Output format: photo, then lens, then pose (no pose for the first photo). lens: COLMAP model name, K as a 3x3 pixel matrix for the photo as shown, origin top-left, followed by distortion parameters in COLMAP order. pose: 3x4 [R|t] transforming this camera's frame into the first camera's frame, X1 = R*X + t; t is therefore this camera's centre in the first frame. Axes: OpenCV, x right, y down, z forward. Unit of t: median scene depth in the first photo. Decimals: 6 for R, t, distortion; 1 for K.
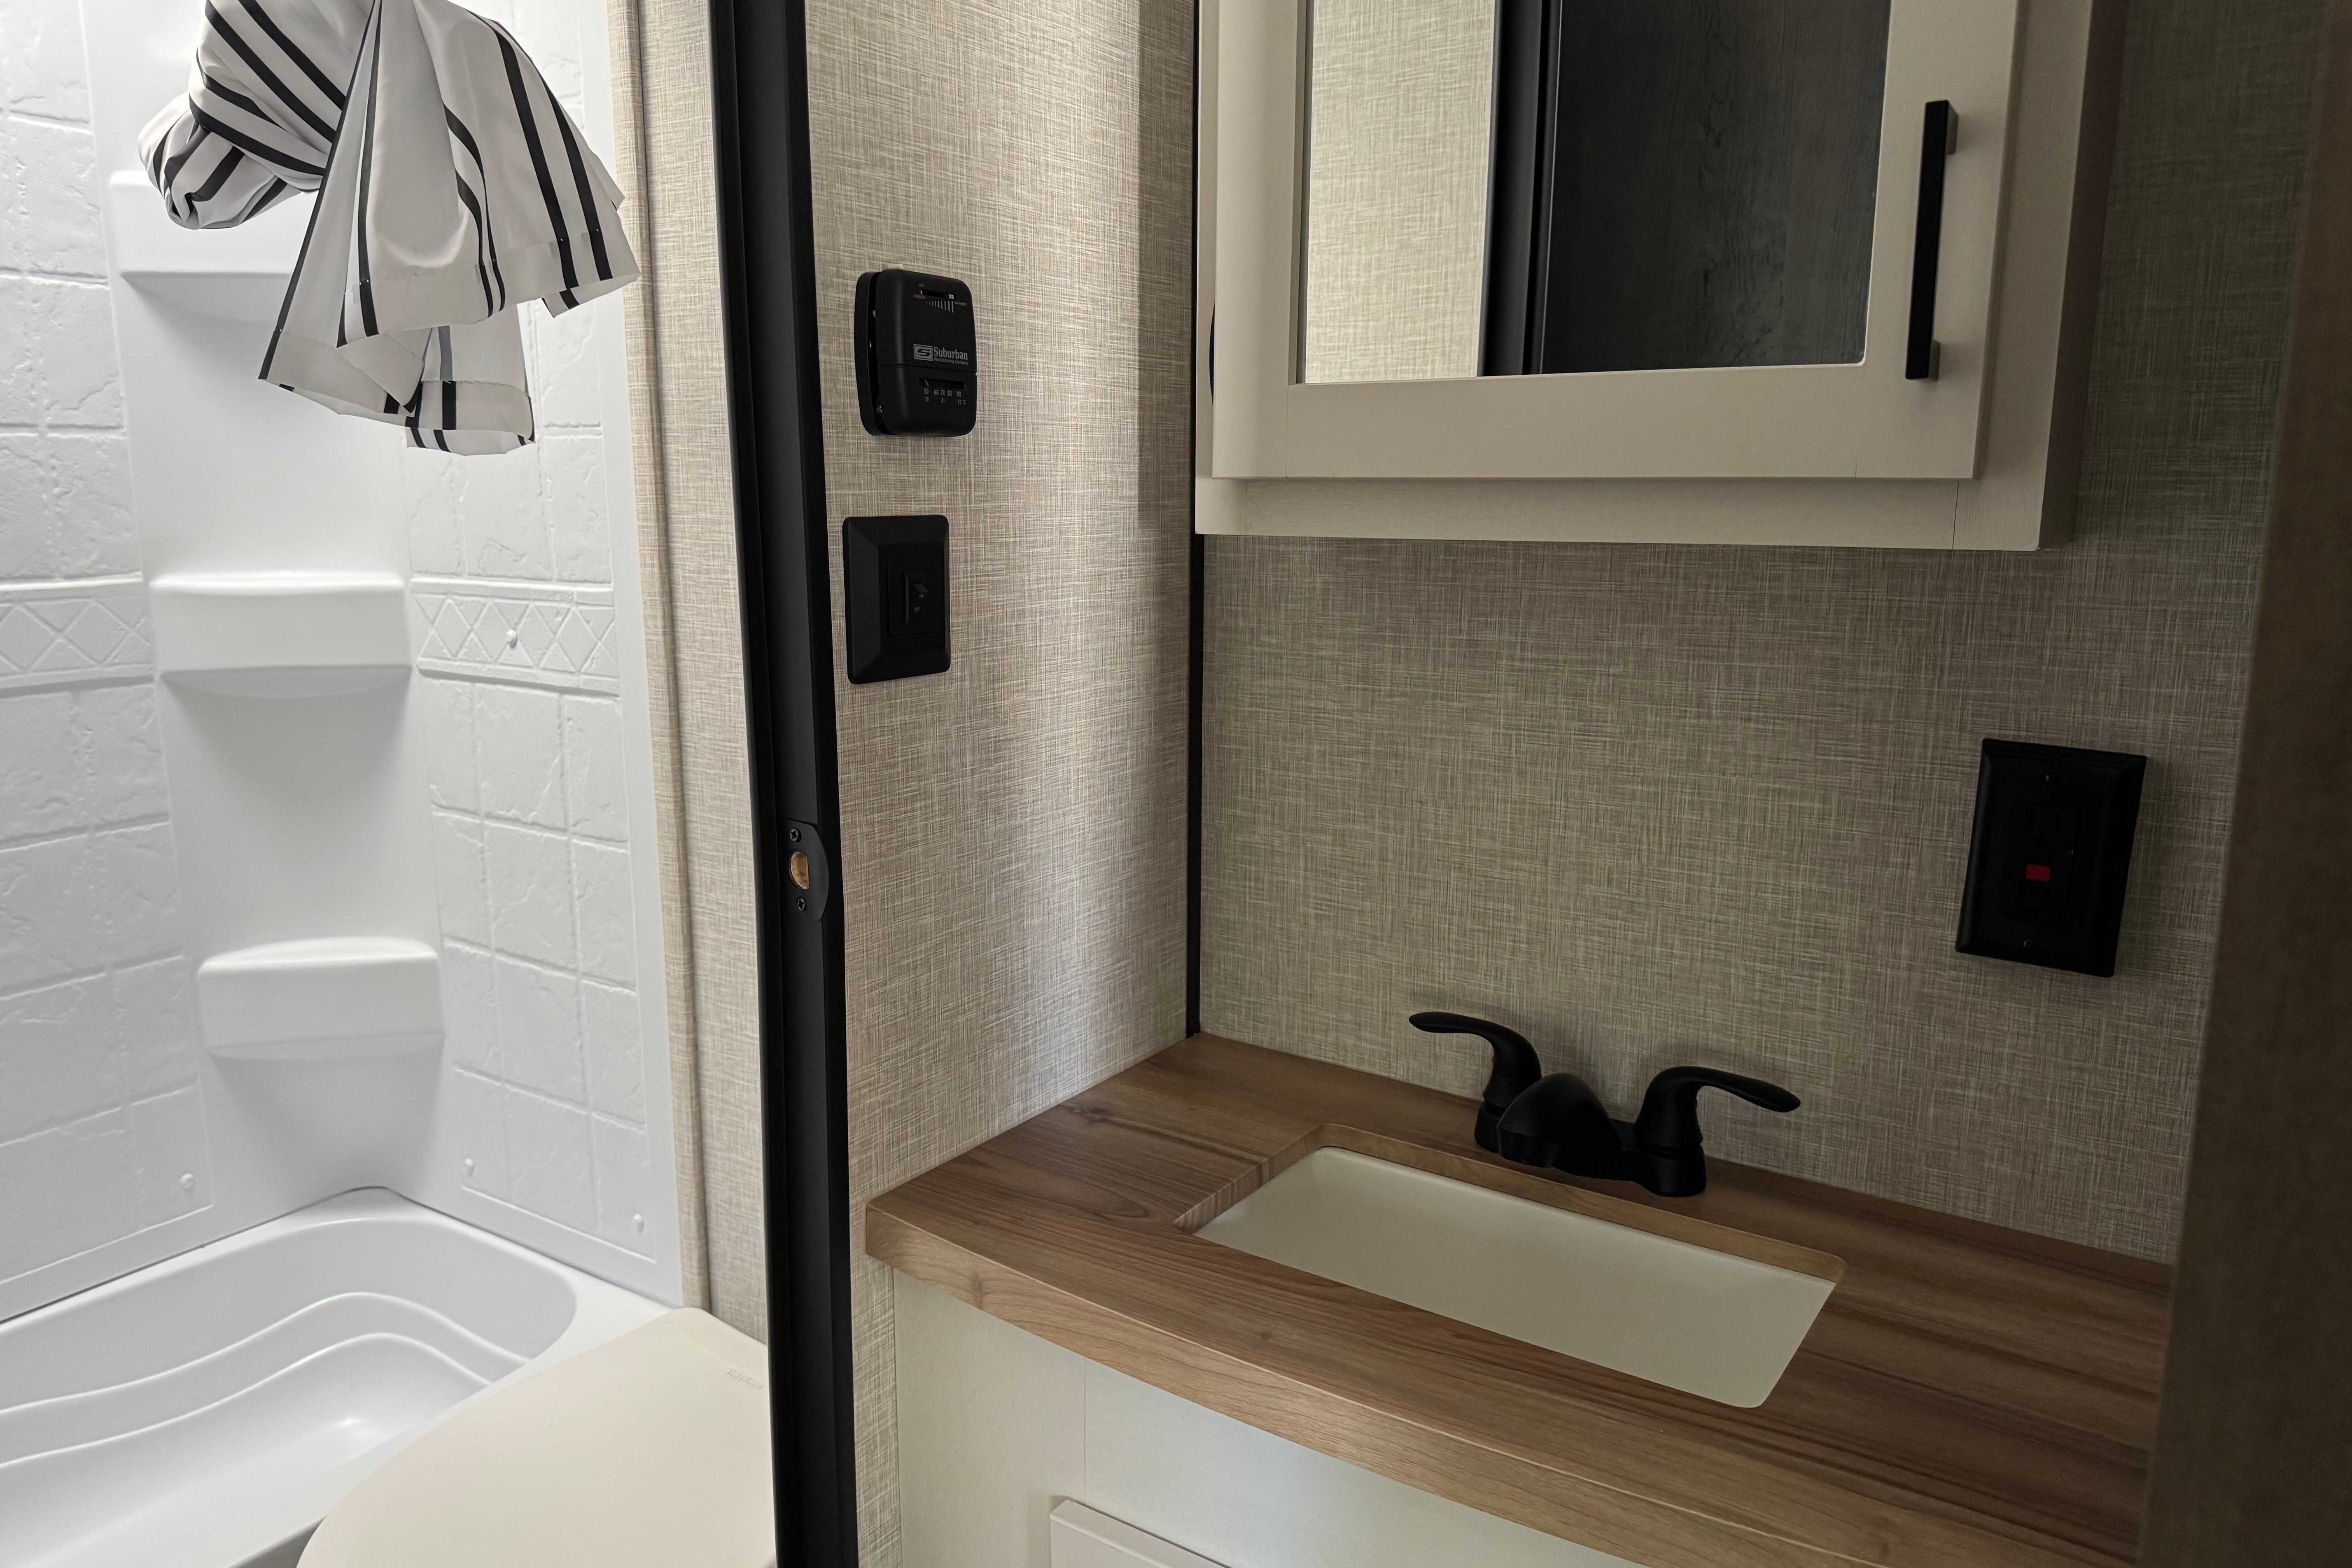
lens RADIAL K [[1656.4, 0, 1176.0], [0, 1656.4, 784.0], [0, 0, 1]] dist [0.002258, -0.009309]
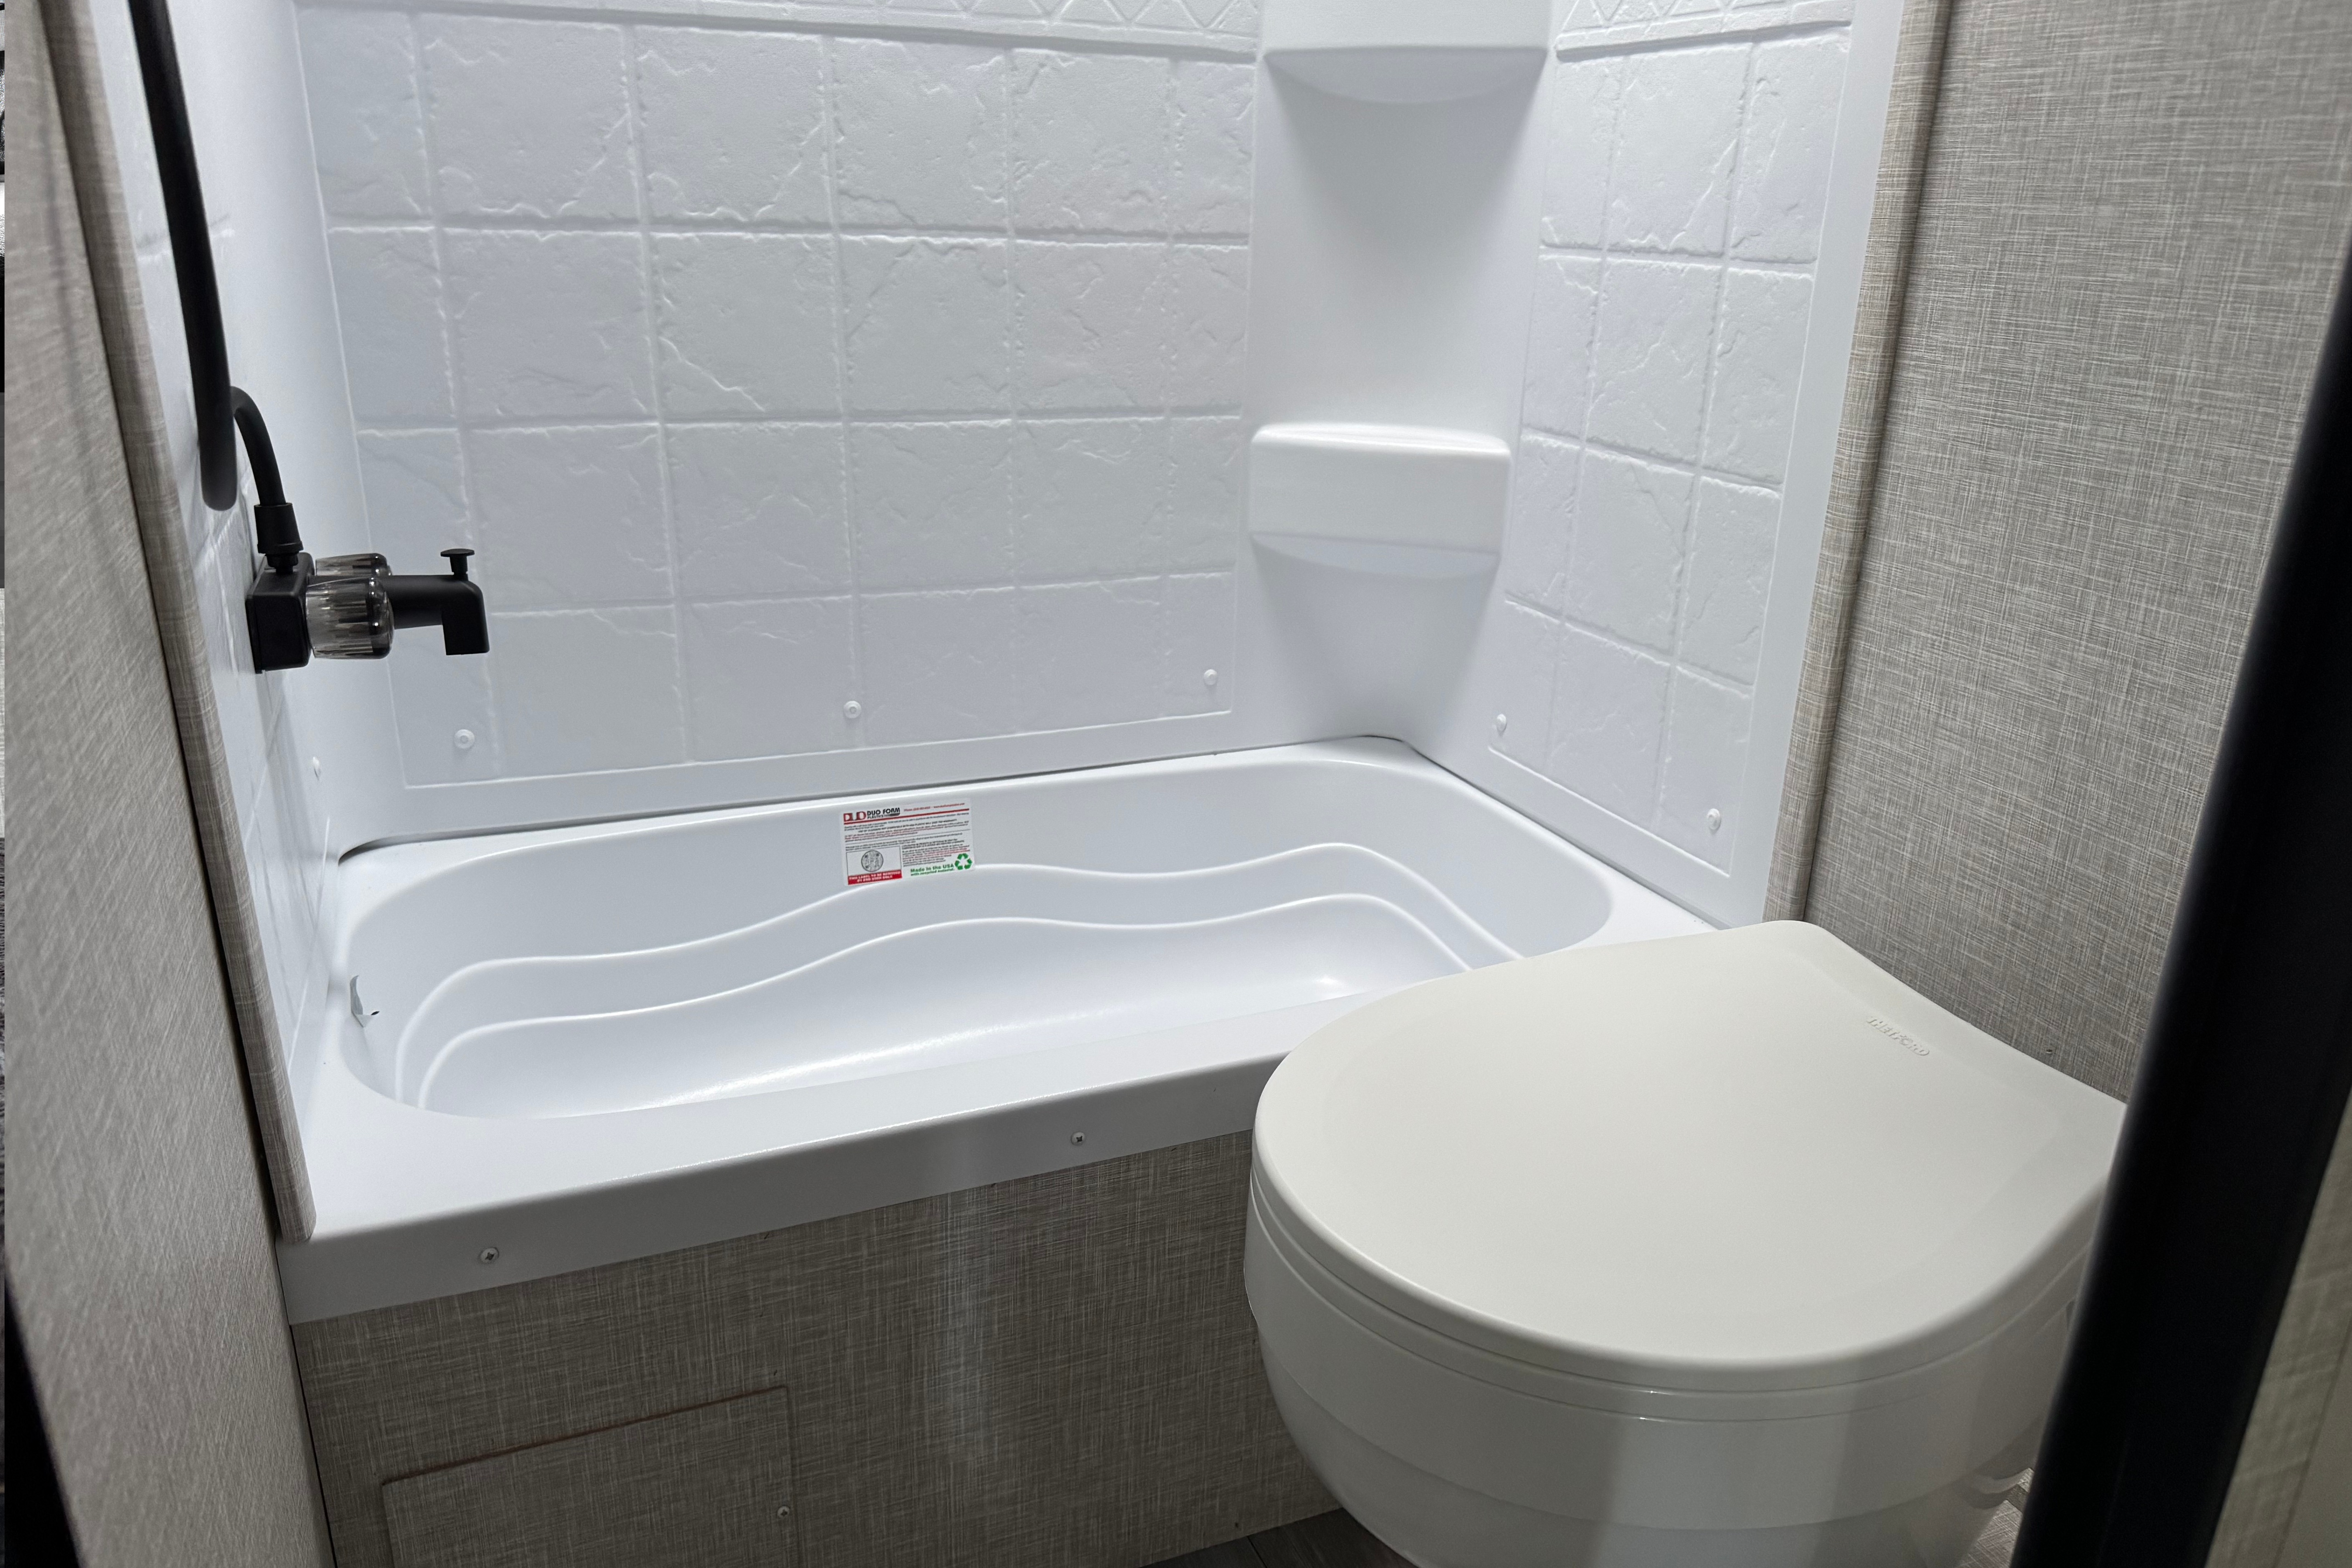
lens RADIAL K [[1641.2, 0, 1176.0], [0, 1641.2, 784.0], [0, 0, 1]] dist [0.229779, -0.427883]
pose [[0.825320, 0.196559, -0.529350, -0.131191], [-0.126398, 0.977979, 0.166074, 0.155993], [0.550337, -0.070156, 0.831990, 0.248272]]
